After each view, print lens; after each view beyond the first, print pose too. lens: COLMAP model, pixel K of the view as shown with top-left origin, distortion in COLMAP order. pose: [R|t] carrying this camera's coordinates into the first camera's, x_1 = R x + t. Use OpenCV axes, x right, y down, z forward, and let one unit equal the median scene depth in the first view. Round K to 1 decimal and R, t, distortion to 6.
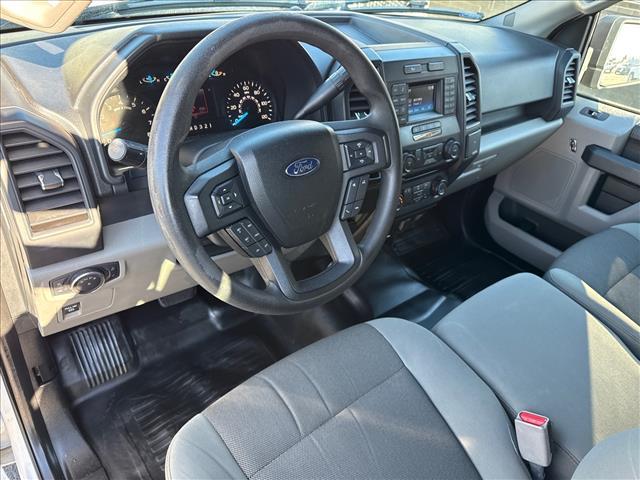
lens RADIAL K [[452.6, 0, 319.0], [0, 452.6, 241.1], [0, 0, 1]] dist [0.043714, -0.038071]
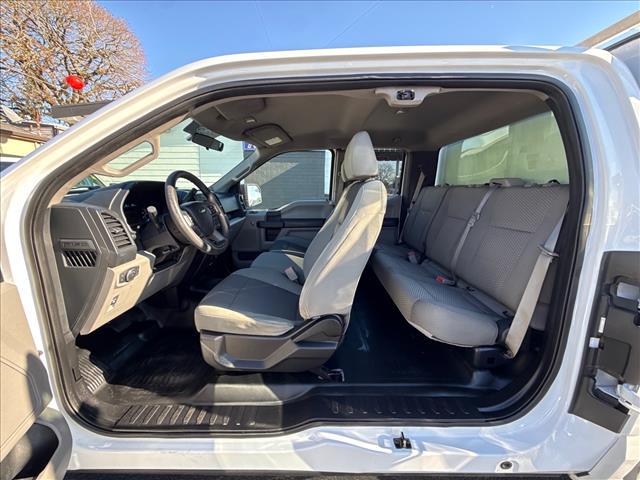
lens RADIAL K [[255.8, 0, 317.3], [0, 255.8, 240.4], [0, 0, 1]] dist [0.009875, 0.000407]
pose [[0.640268, -0.273497, 0.717814, -0.377808], [0.495992, 0.860751, -0.114452, 0.278235], [-0.586557, 0.429310, 0.686764, -0.301749]]
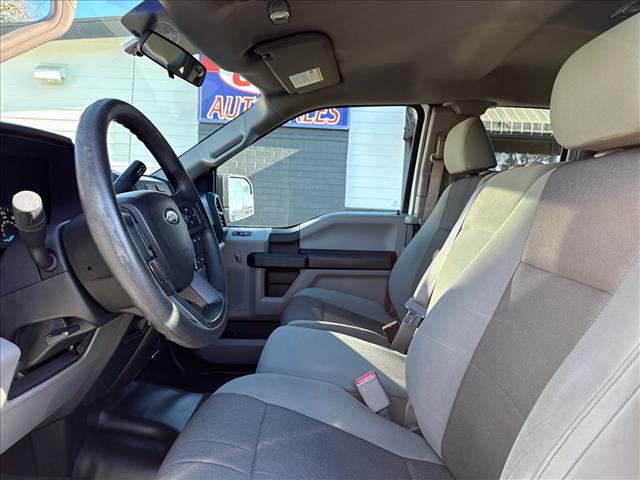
lens RADIAL K [[452.6, 0, 317.5], [0, 452.6, 239.9], [0, 0, 1]] dist [0.043714, -0.038071]
pose [[0.637912, -0.170891, 0.750910, -0.280310], [0.471279, 0.857795, -0.205144, 0.125672], [-0.609069, 0.484751, 0.627735, 0.025824]]
